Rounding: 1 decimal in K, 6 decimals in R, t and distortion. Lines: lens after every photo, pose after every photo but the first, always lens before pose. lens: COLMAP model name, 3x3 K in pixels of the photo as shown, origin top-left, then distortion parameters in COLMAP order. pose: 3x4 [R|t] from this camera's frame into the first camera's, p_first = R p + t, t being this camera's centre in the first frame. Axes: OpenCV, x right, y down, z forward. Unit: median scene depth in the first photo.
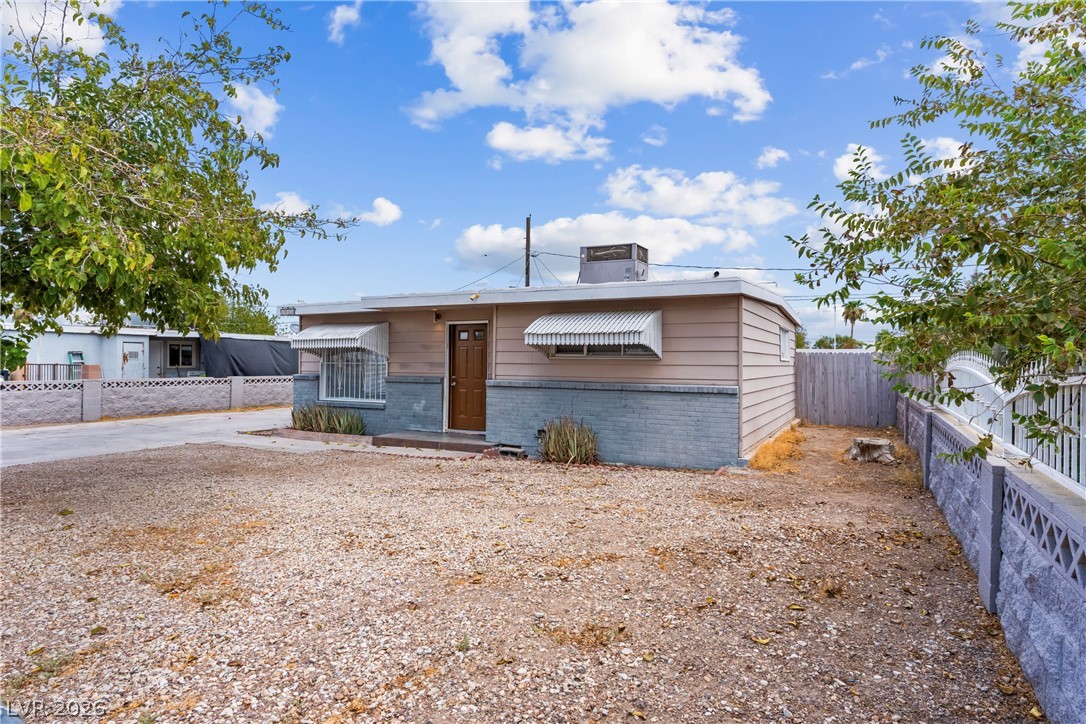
lens RADIAL K [[607.7, 0, 543.0], [0, 607.7, 362.0], [0, 0, 1]] dist [-0.004359, -0.000987]
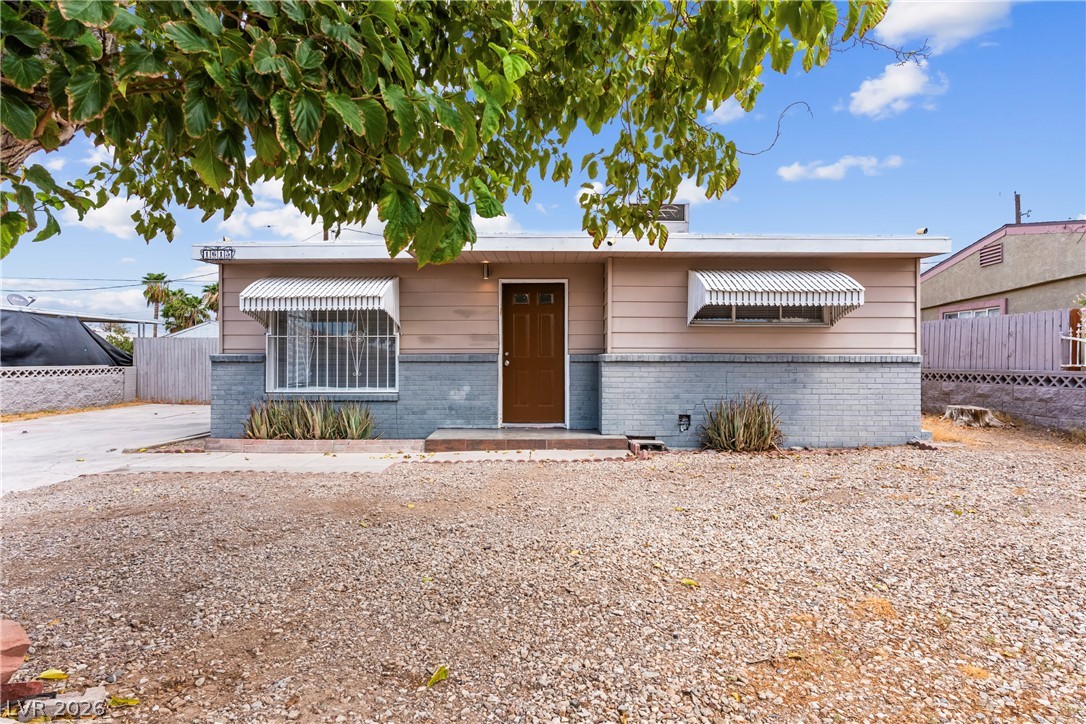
lens RADIAL K [[607.7, 0, 543.0], [0, 607.7, 362.0], [0, 0, 1]] dist [-0.004359, -0.000987]
pose [[0.888600, -0.009077, 0.458593, -0.468230], [0.005577, 0.999944, 0.008987, 0.029424], [-0.458649, -0.005428, 0.888601, 0.323918]]
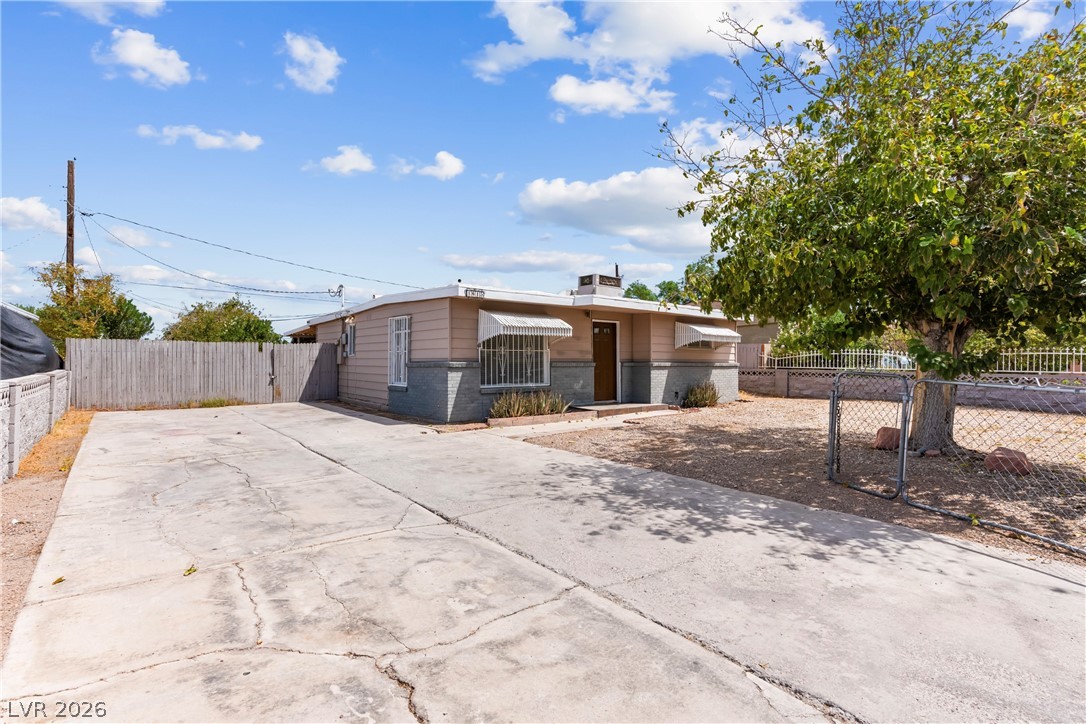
lens RADIAL K [[508.0, 0, 541.5], [0, 508.0, 359.2], [0, 0, 1]] dist [-0.001435, 0.001124]
pose [[0.397279, -0.002717, 0.917694, -1.242321], [-0.001533, 0.999992, 0.003624, 0.015667], [-0.917697, -0.002847, 0.397271, 0.686927]]
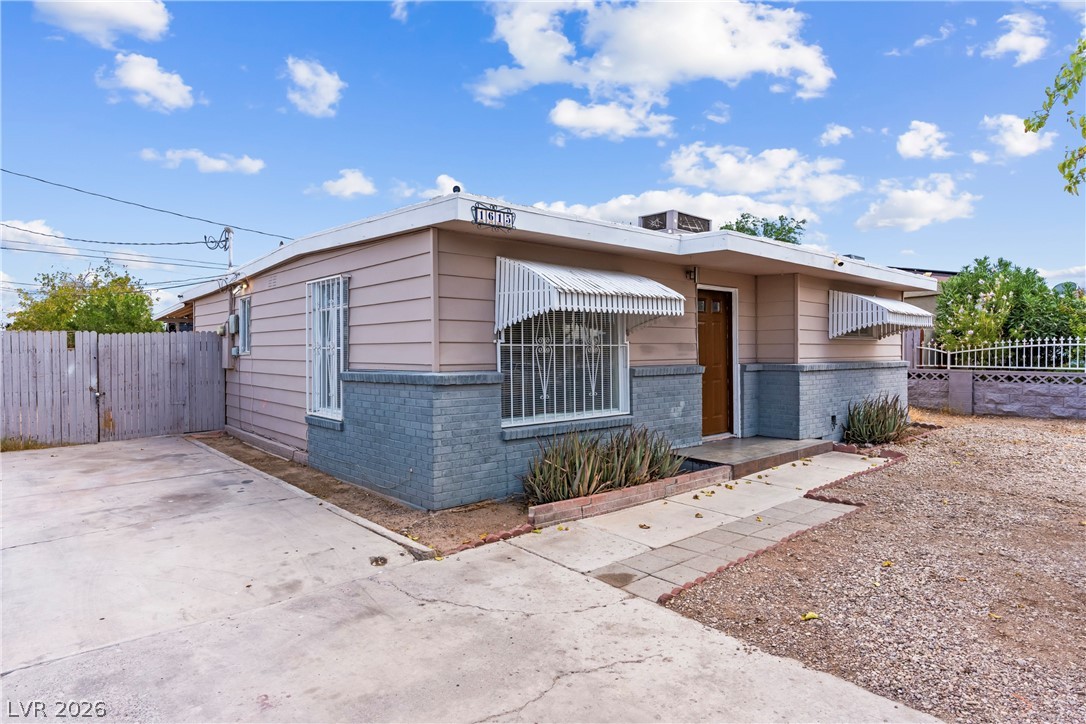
lens RADIAL K [[607.7, 0, 543.0], [0, 607.7, 362.0], [0, 0, 1]] dist [-0.004359, -0.000987]
pose [[0.359604, -0.026483, 0.932729, -0.896993], [0.004893, 0.999637, 0.026496, 0.002796], [-0.933092, -0.004964, 0.359603, 0.942986]]
